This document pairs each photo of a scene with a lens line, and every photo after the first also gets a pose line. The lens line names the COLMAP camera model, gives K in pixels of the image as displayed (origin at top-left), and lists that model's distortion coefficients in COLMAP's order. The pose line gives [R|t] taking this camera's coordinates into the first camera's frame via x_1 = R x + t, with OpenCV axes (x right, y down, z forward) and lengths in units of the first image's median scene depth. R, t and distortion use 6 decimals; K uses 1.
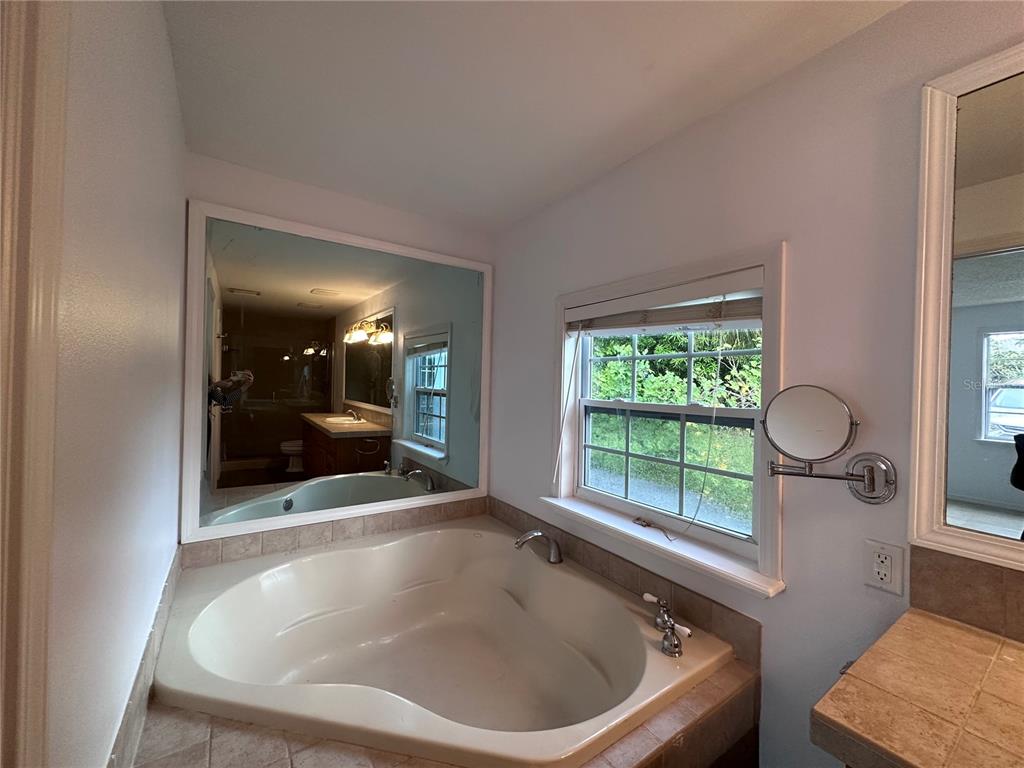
lens RADIAL K [[409.6, 0, 512.6], [0, 409.6, 381.8], [0, 0, 1]] dist [0.000278, -0.000006]
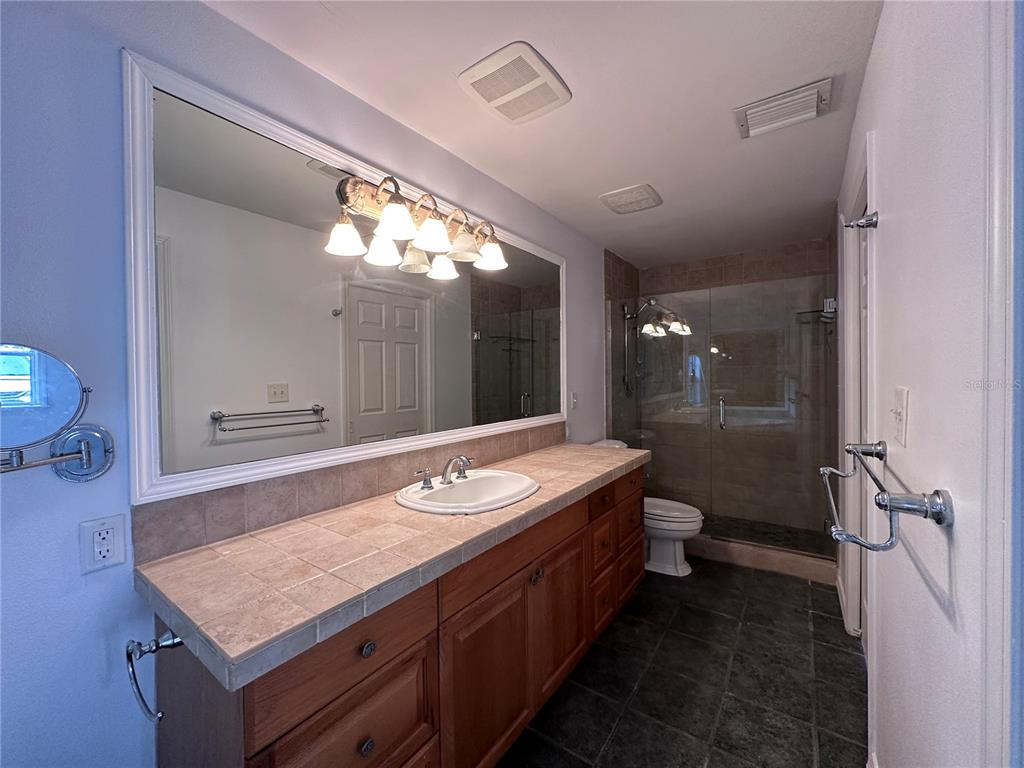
lens RADIAL K [[409.6, 0, 512.6], [0, 409.6, 381.8], [0, 0, 1]] dist [0.000278, -0.000006]
pose [[-0.347803, -0.031764, 0.937029, -0.690971], [-0.000637, 0.999434, 0.033643, 0.131018], [-0.937567, 0.011105, -0.347627, 1.112874]]
